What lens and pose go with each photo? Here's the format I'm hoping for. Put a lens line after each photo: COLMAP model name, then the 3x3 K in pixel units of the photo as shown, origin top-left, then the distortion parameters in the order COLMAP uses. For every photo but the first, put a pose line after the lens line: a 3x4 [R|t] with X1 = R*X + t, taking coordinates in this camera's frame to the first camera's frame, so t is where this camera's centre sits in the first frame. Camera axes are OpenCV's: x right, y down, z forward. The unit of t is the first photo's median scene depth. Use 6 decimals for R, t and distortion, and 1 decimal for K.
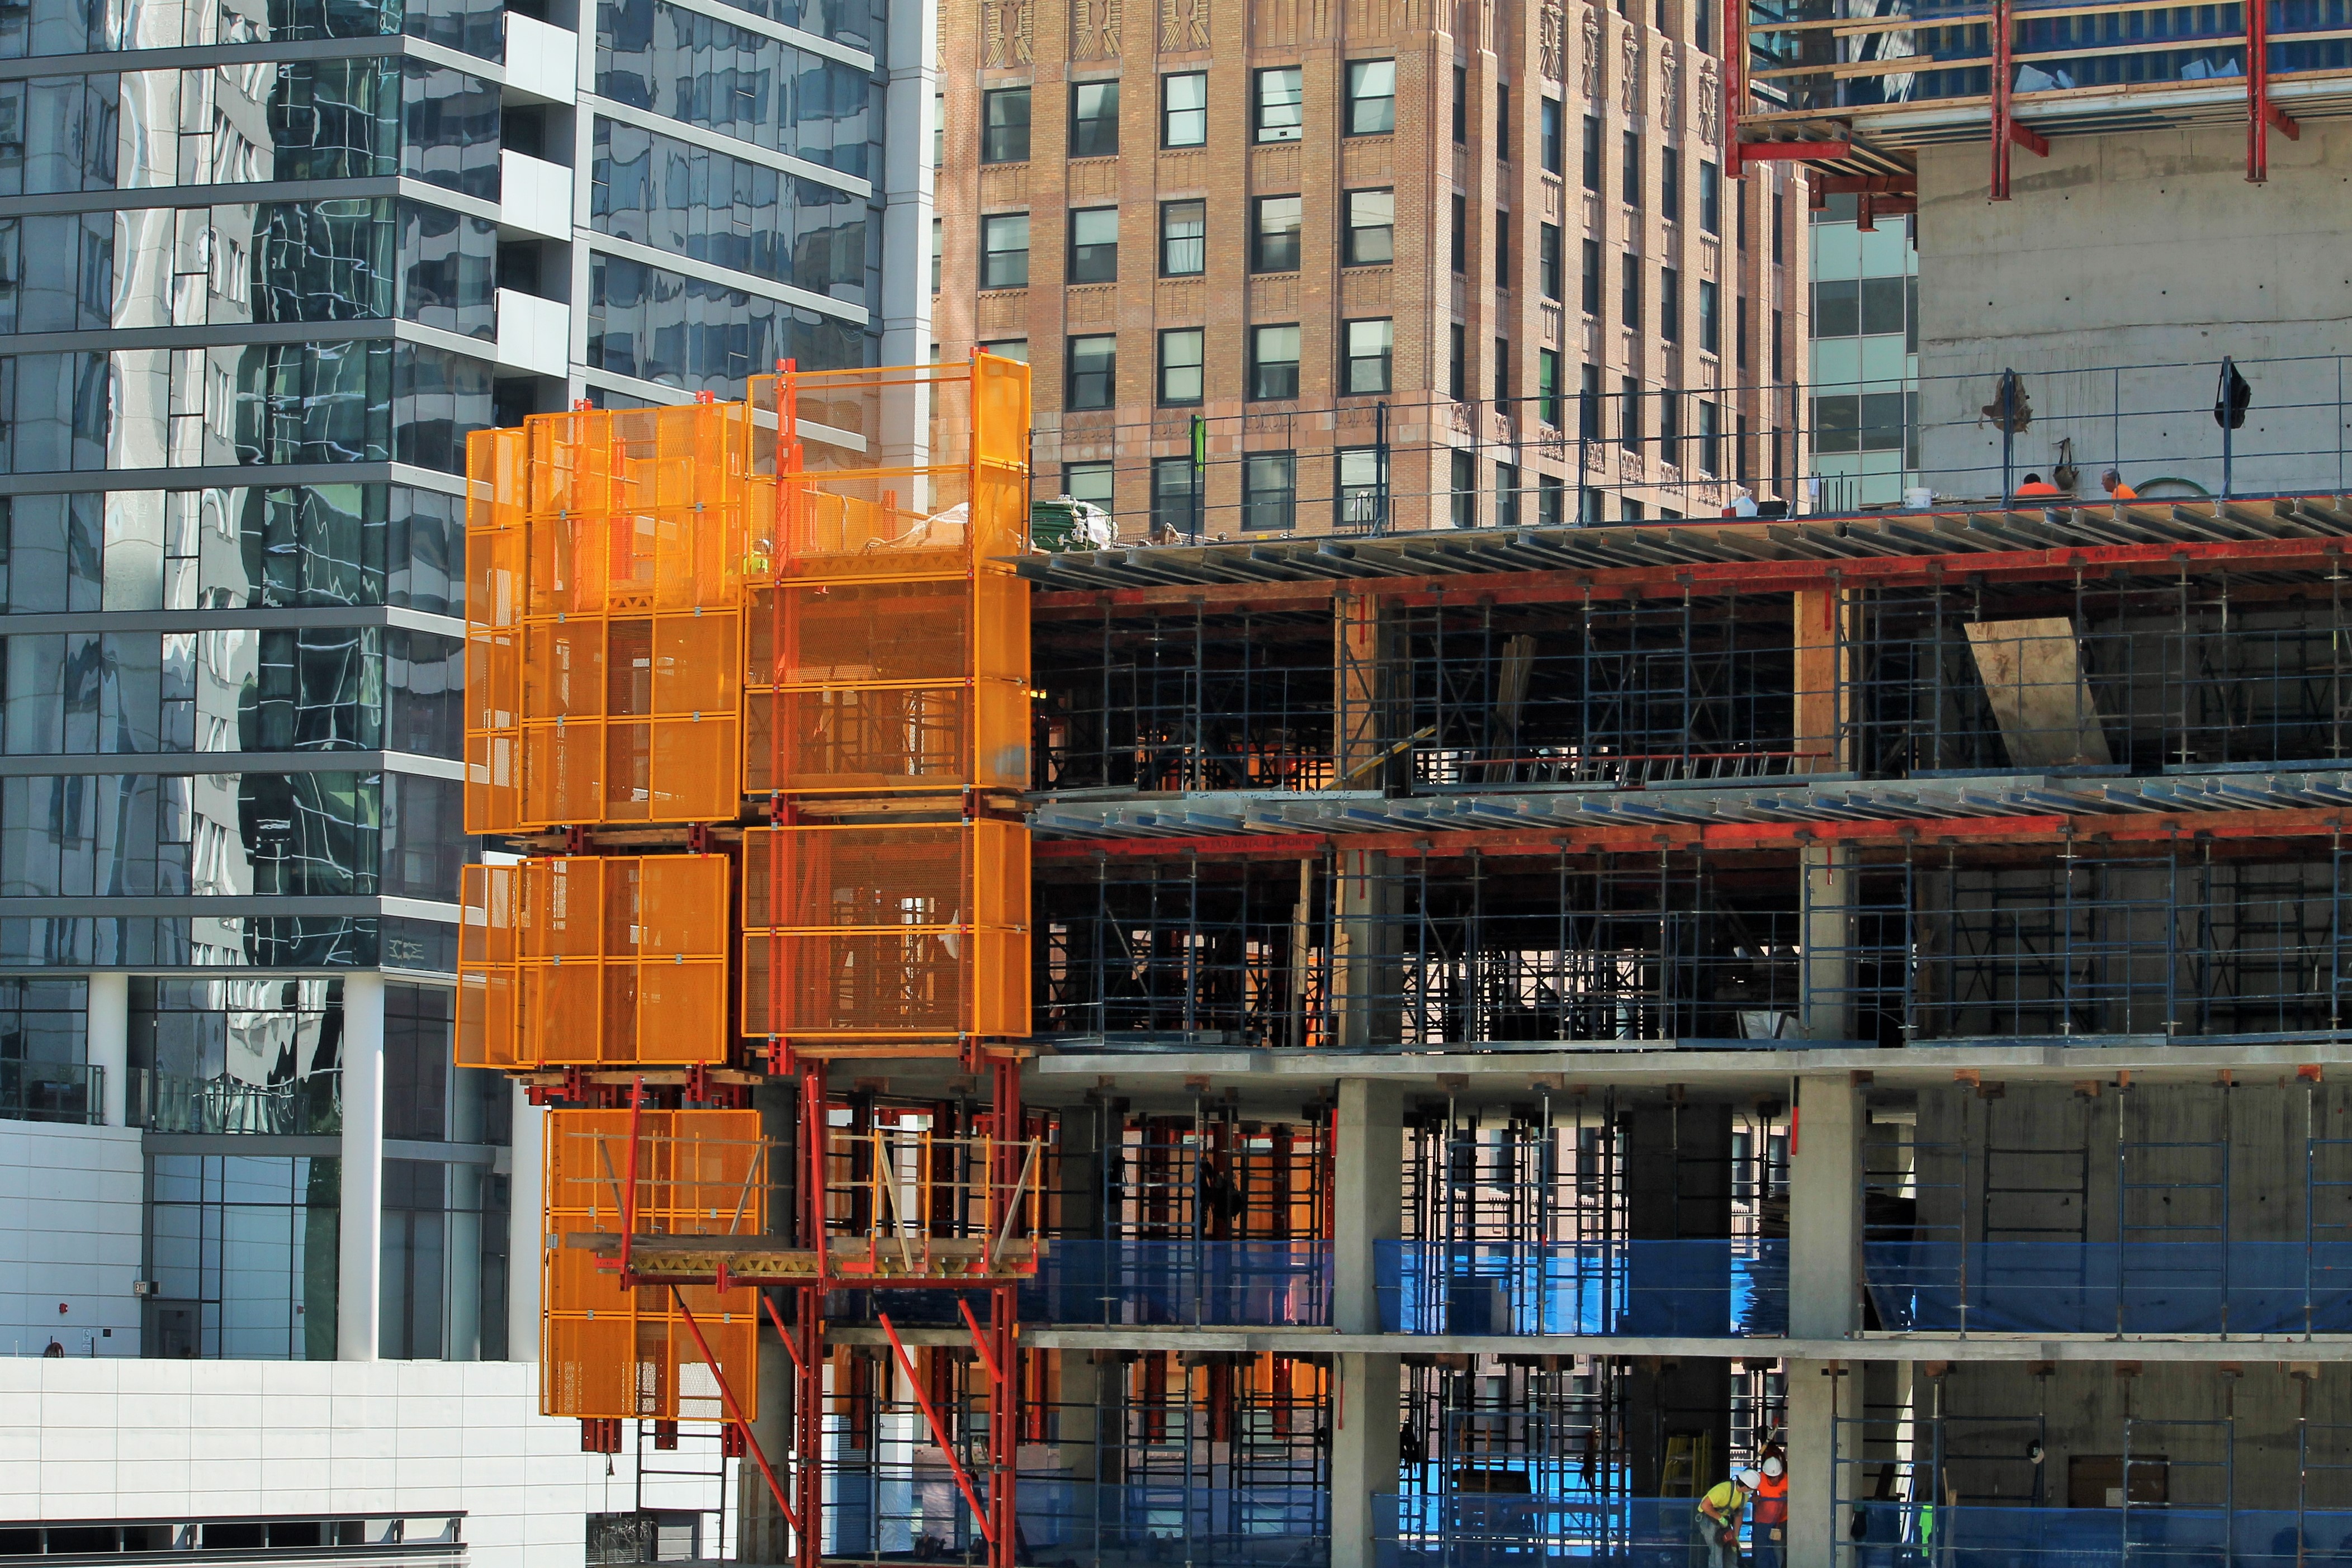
lens RADIAL K [[6637.4, 0, 1176.0], [0, 6637.4, 784.0], [0, 0, 1]] dist [-0.305002, -0.221754]
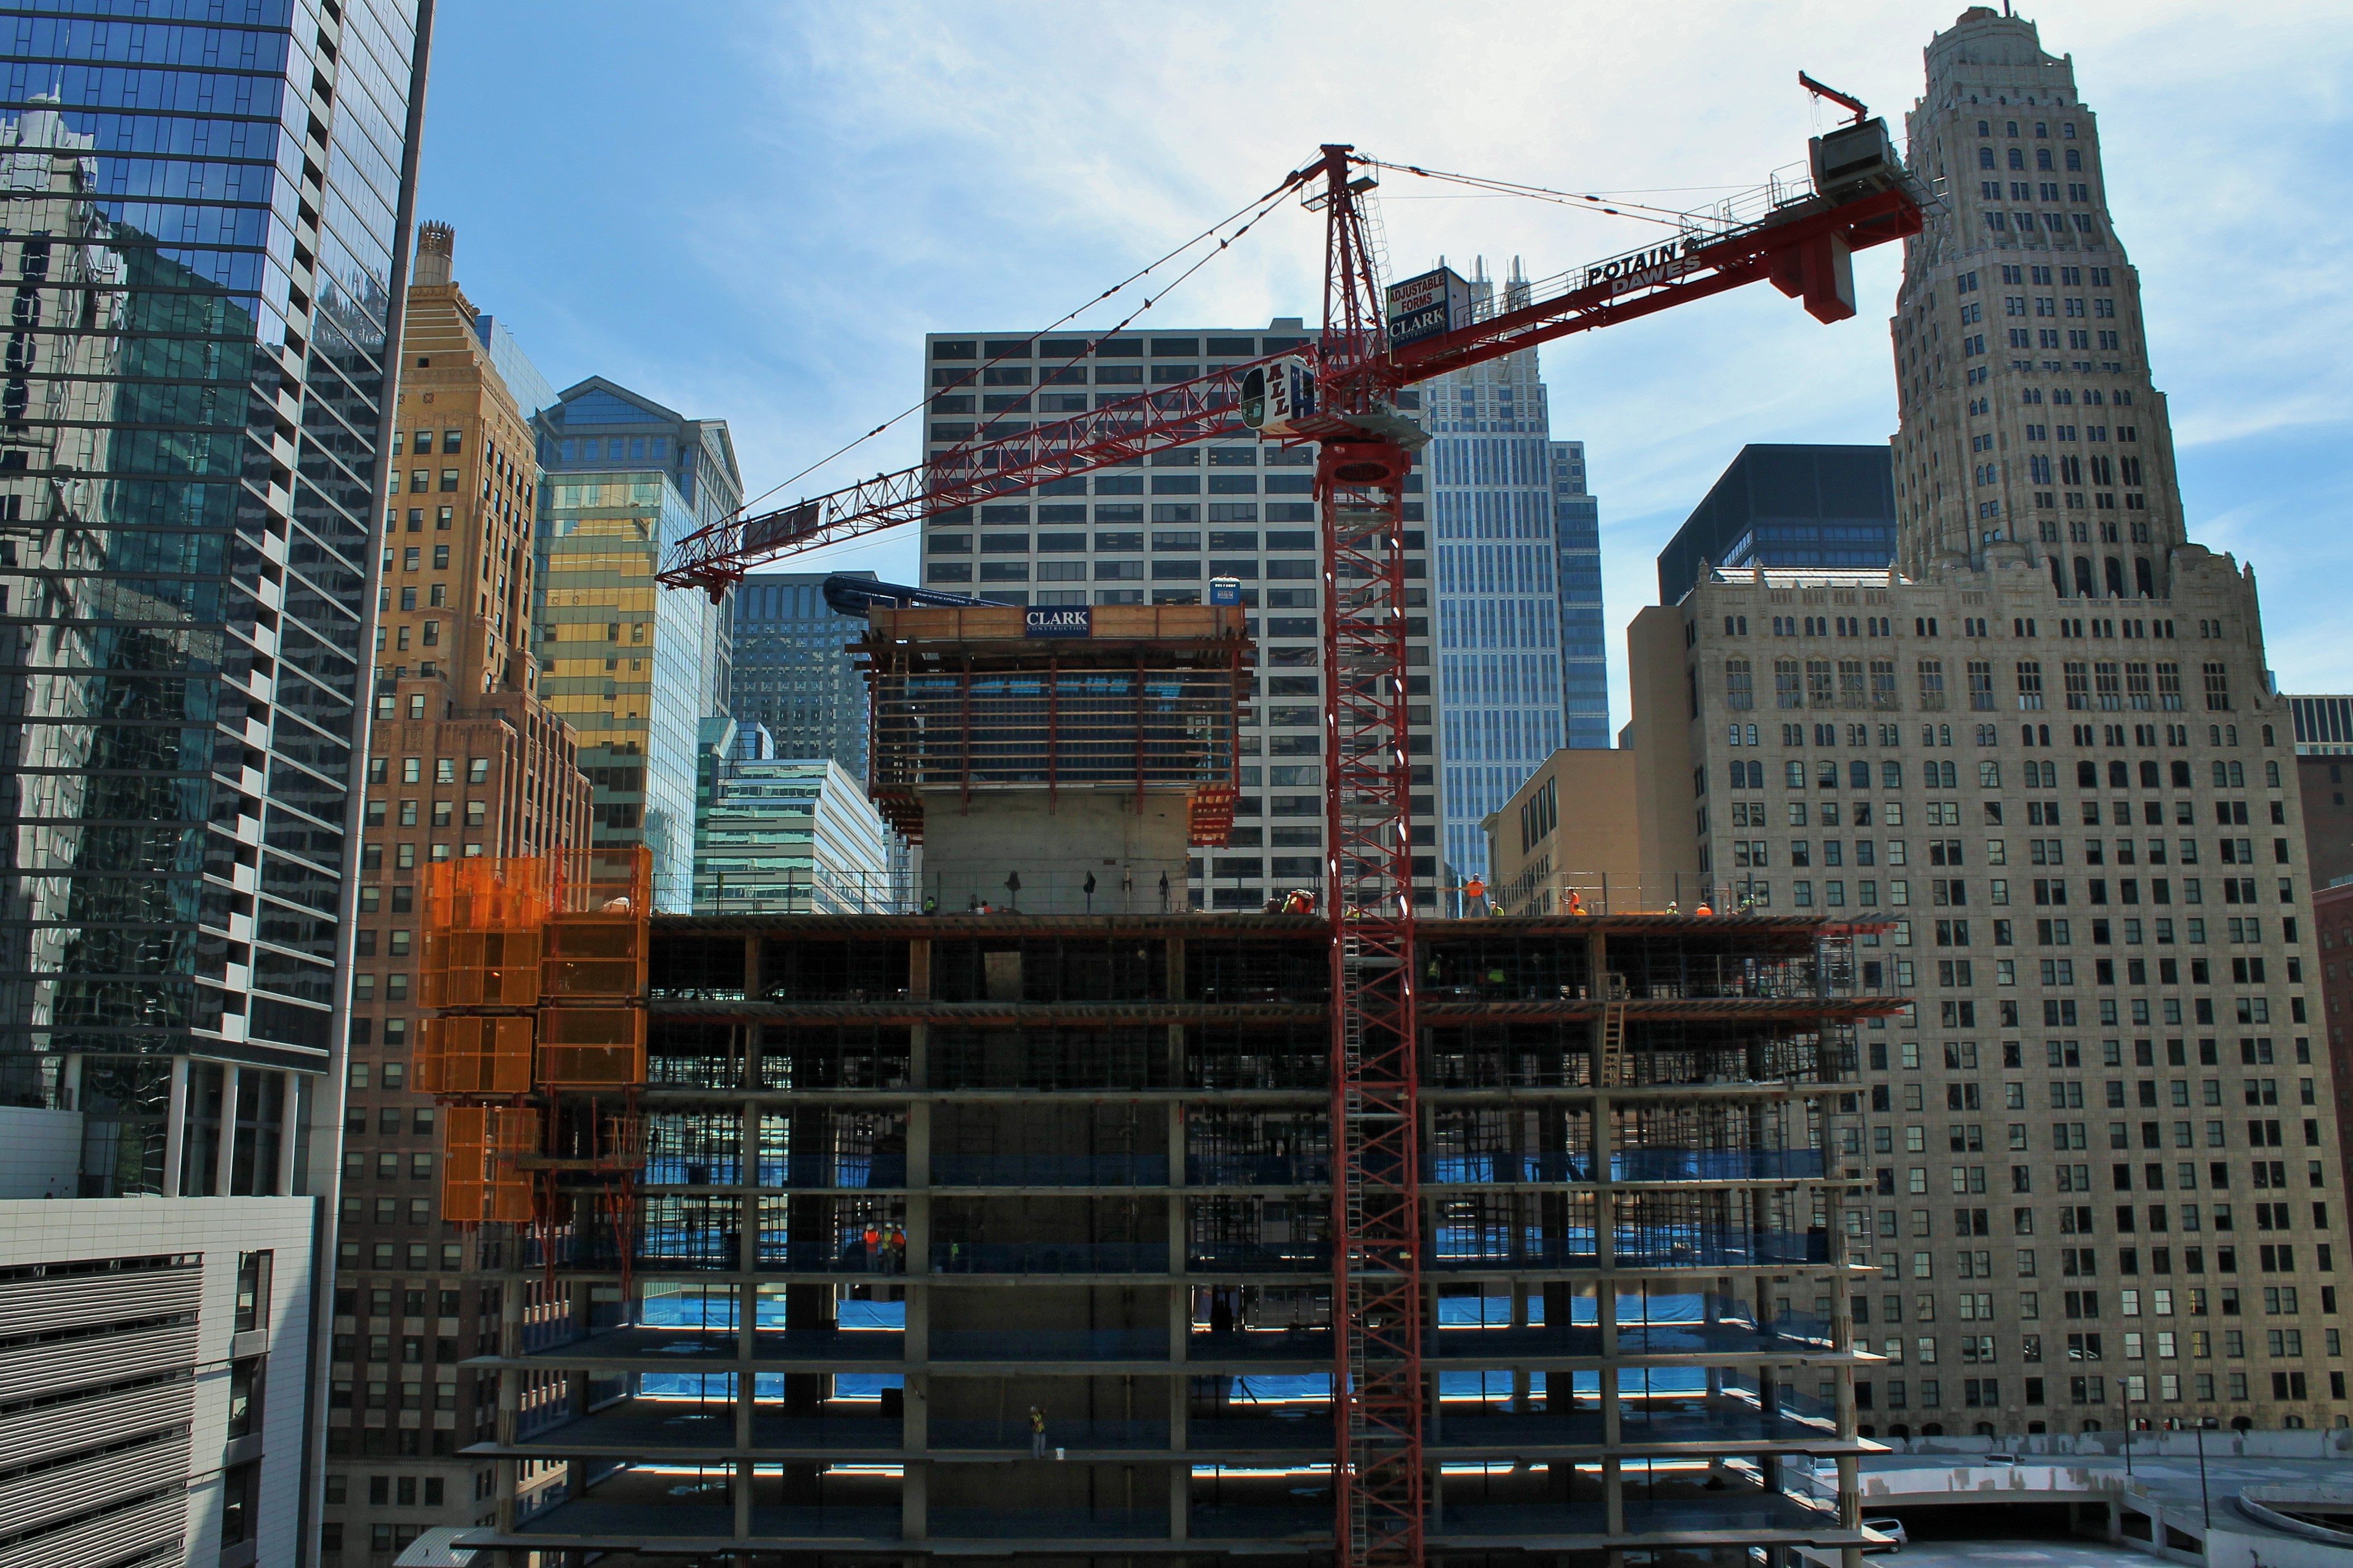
lens RADIAL K [[2011.0, 0, 1176.5], [0, 2011.0, 784.0], [0, 0, 1]] dist [-0.178720, 0.214369]
pose [[0.888806, 0.072309, 0.452542, -0.880147], [-0.020473, 0.992753, -0.118418, 0.024084], [-0.457825, 0.095986, 0.883845, 0.504111]]
